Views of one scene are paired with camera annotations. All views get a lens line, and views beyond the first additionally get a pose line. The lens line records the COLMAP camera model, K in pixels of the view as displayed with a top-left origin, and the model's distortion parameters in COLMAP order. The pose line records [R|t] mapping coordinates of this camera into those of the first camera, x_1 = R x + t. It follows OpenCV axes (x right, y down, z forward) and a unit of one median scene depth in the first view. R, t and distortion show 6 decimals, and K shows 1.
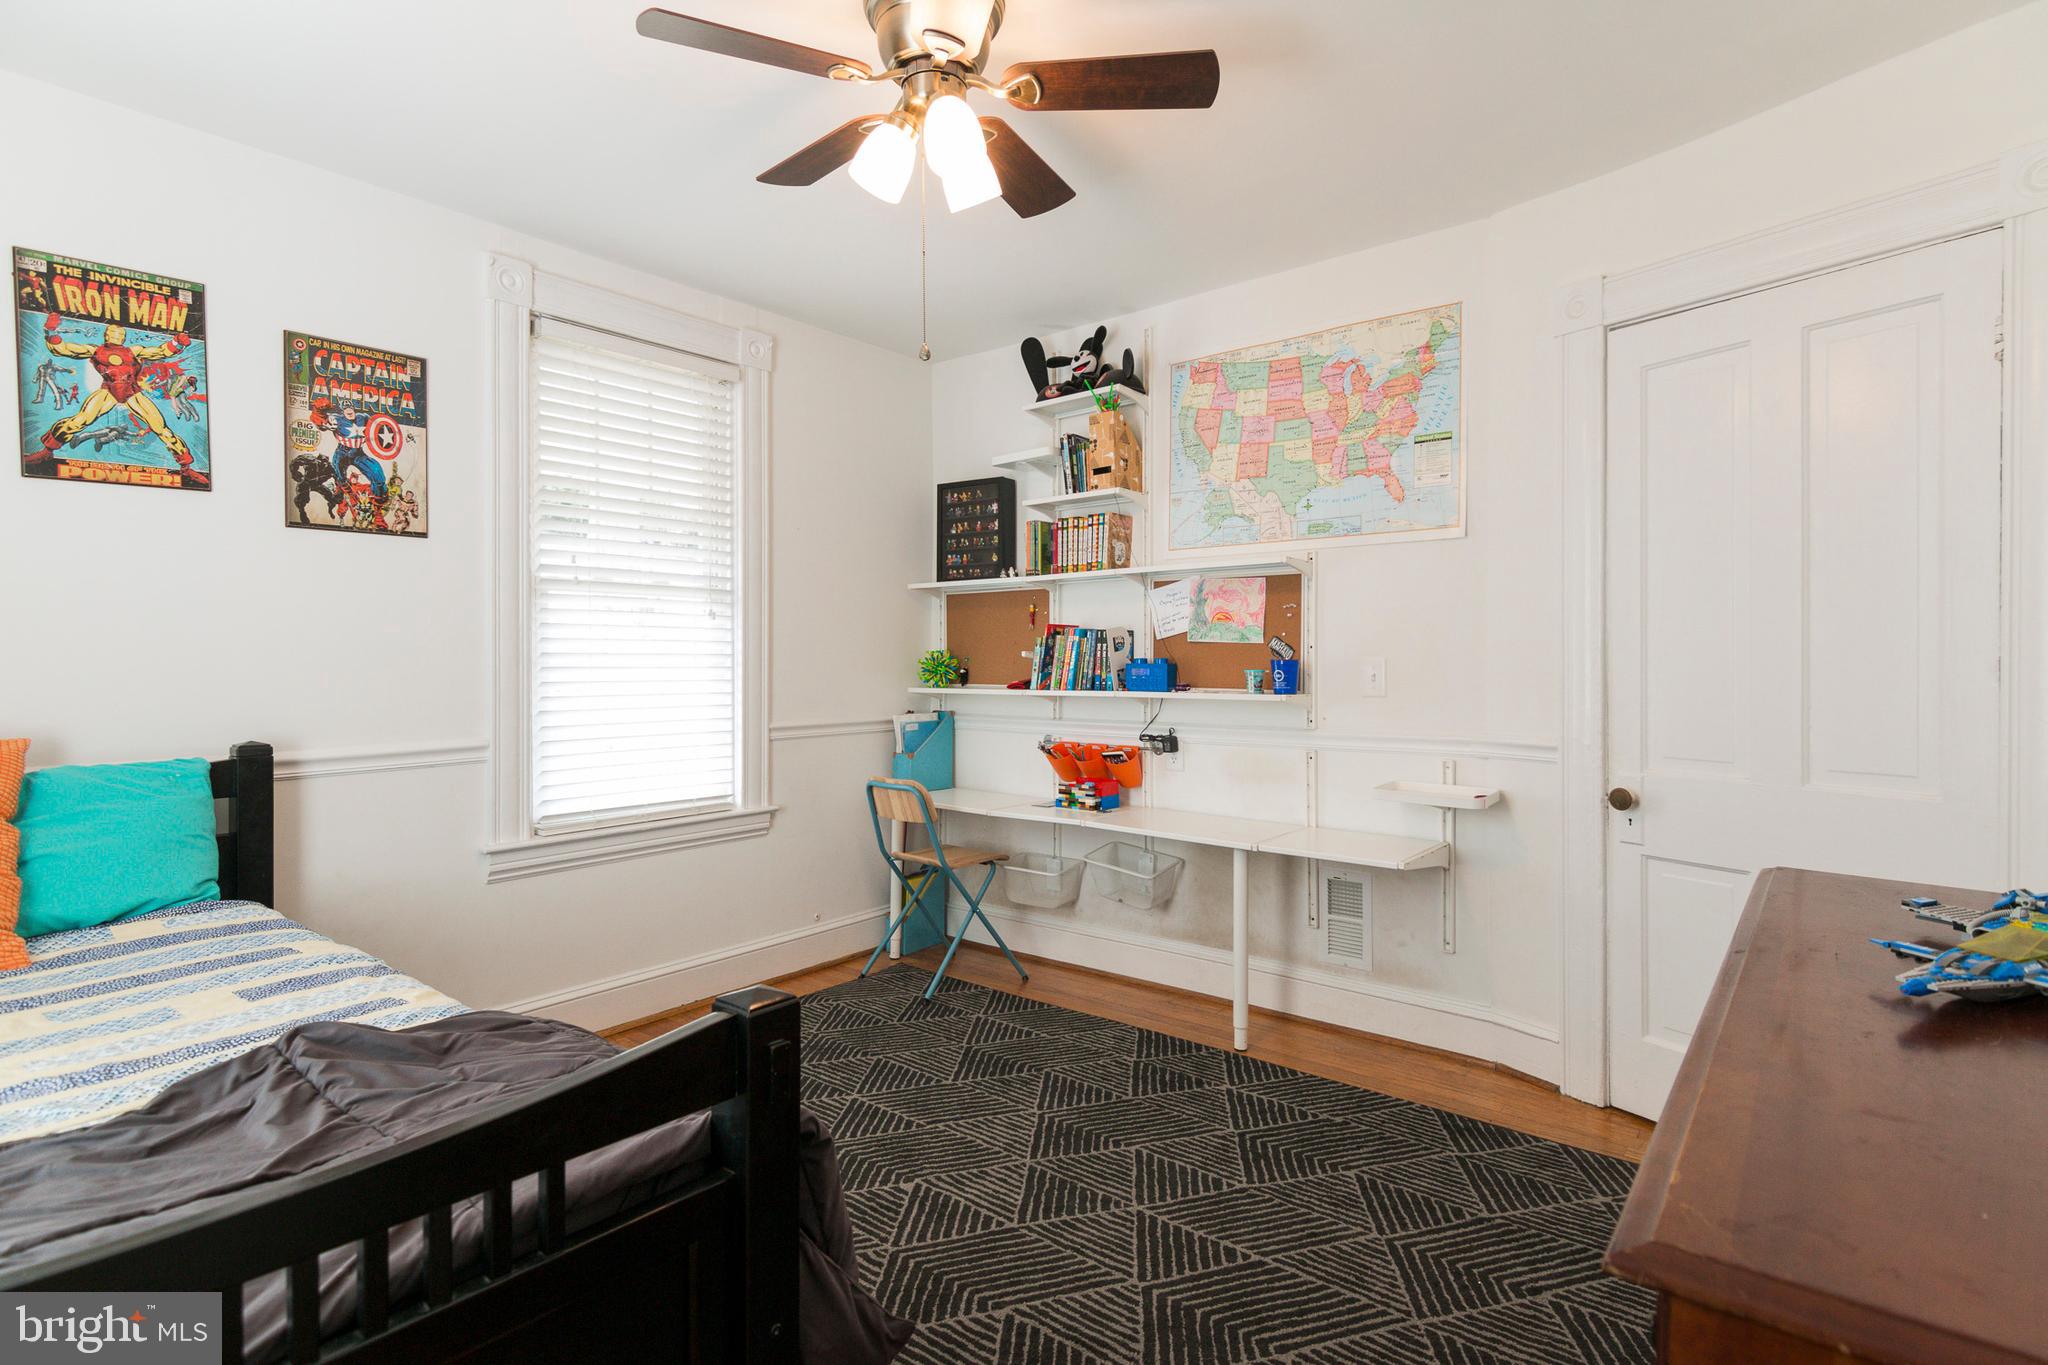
lens RADIAL K [[1026.4, 0, 1031.5], [0, 1026.4, 676.7], [0, 0, 1]] dist [0.005061, -0.000470]
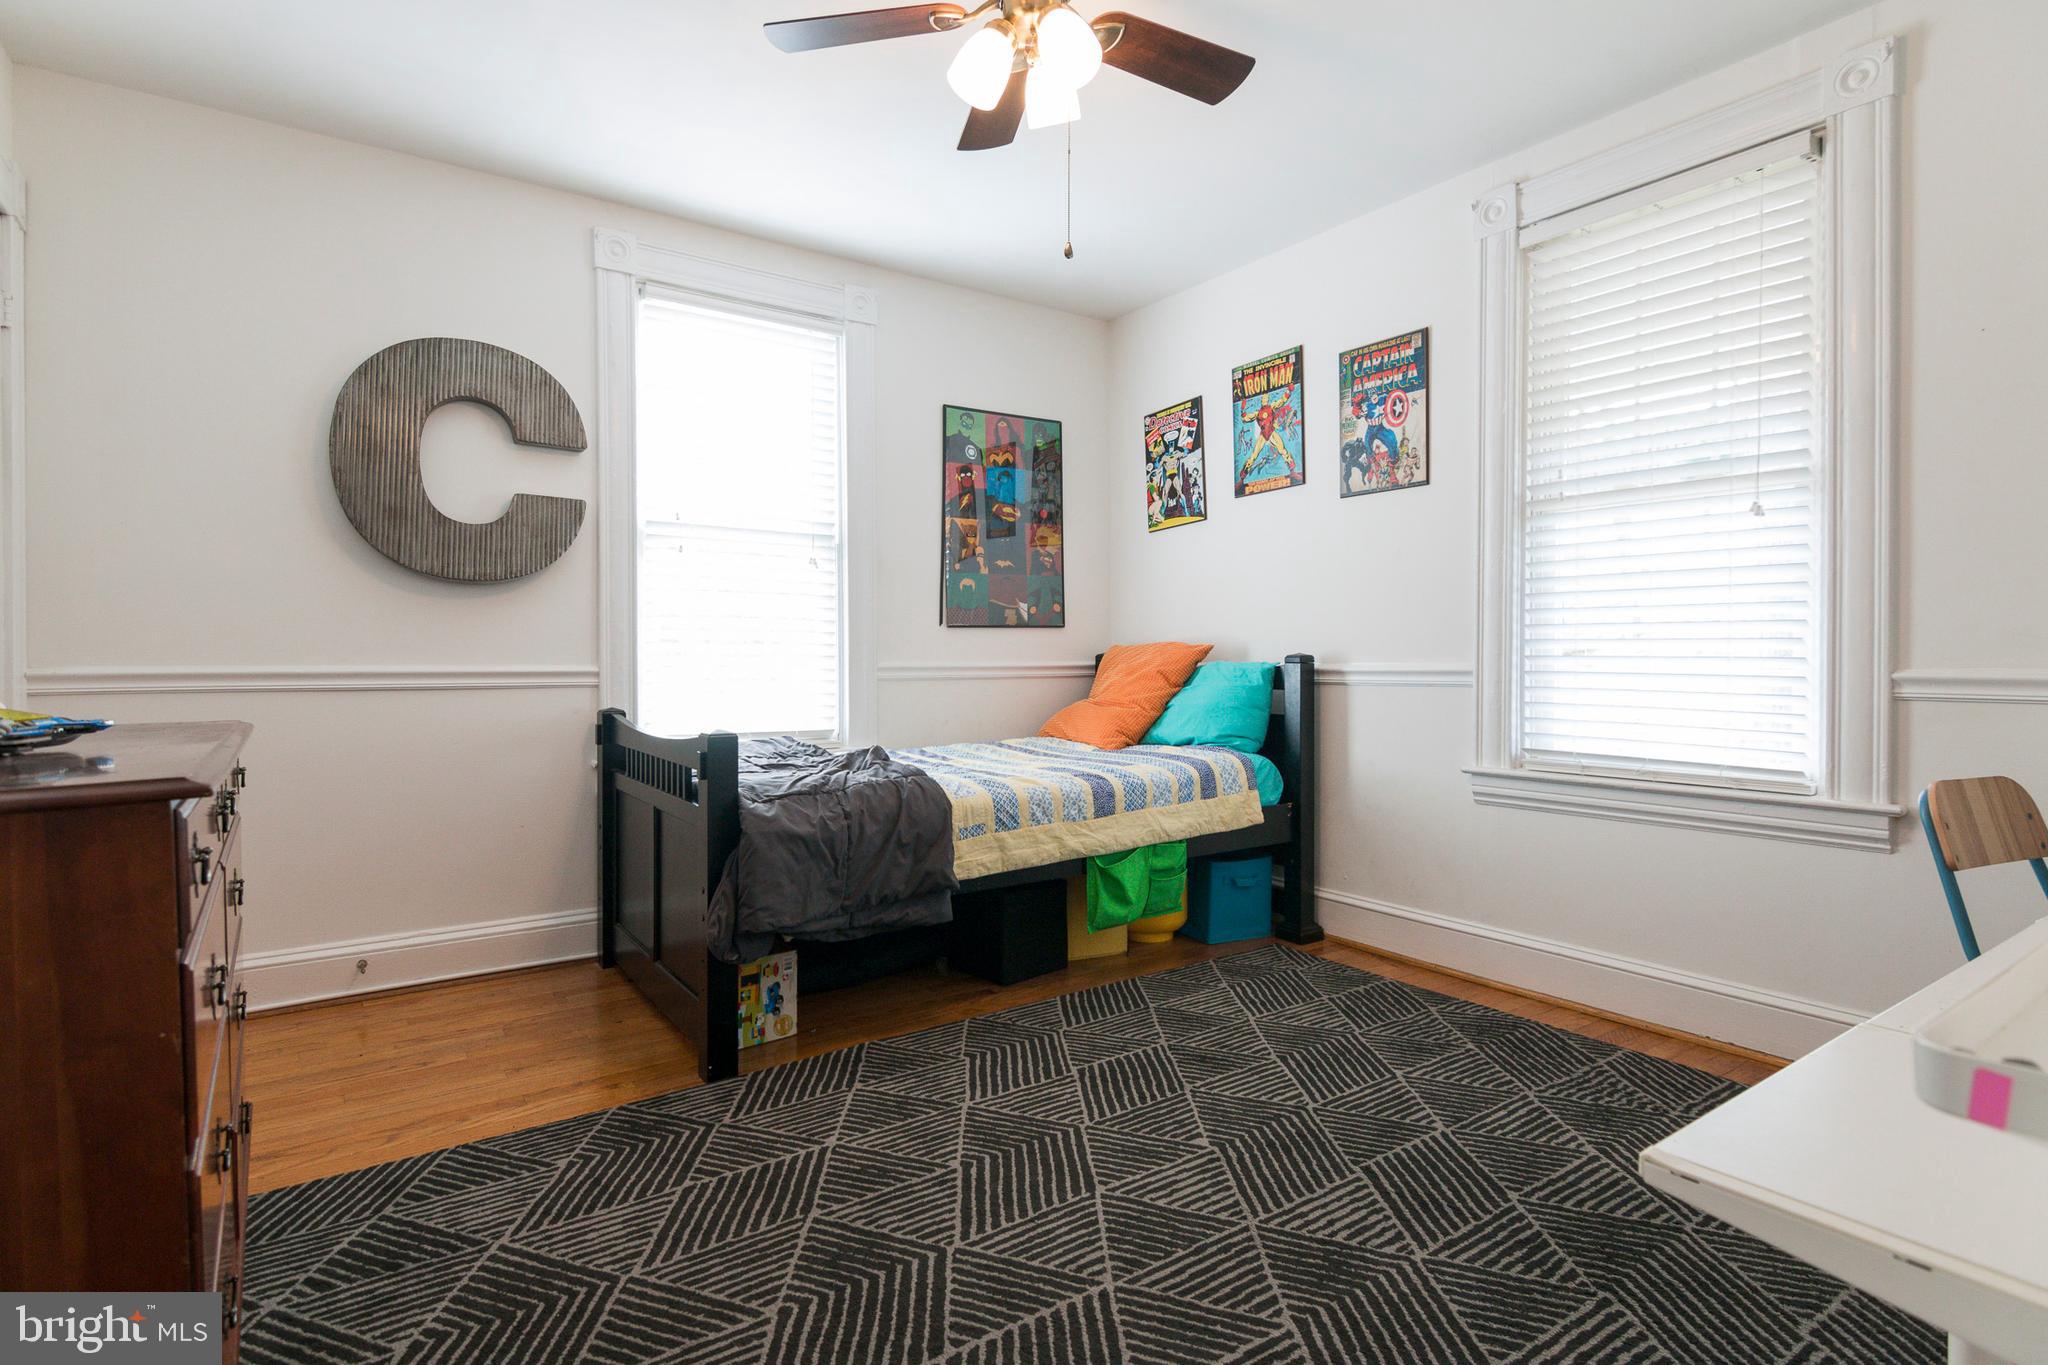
lens RADIAL K [[1026.4, 0, 1032.9], [0, 1026.4, 686.3], [0, 0, 1]] dist [0.005061, -0.000470]
pose [[-0.274339, 0.030883, -0.961137, 0.676727], [-0.016502, 0.999186, 0.036816, 0.057346], [0.961491, 0.025961, -0.273606, 0.956191]]
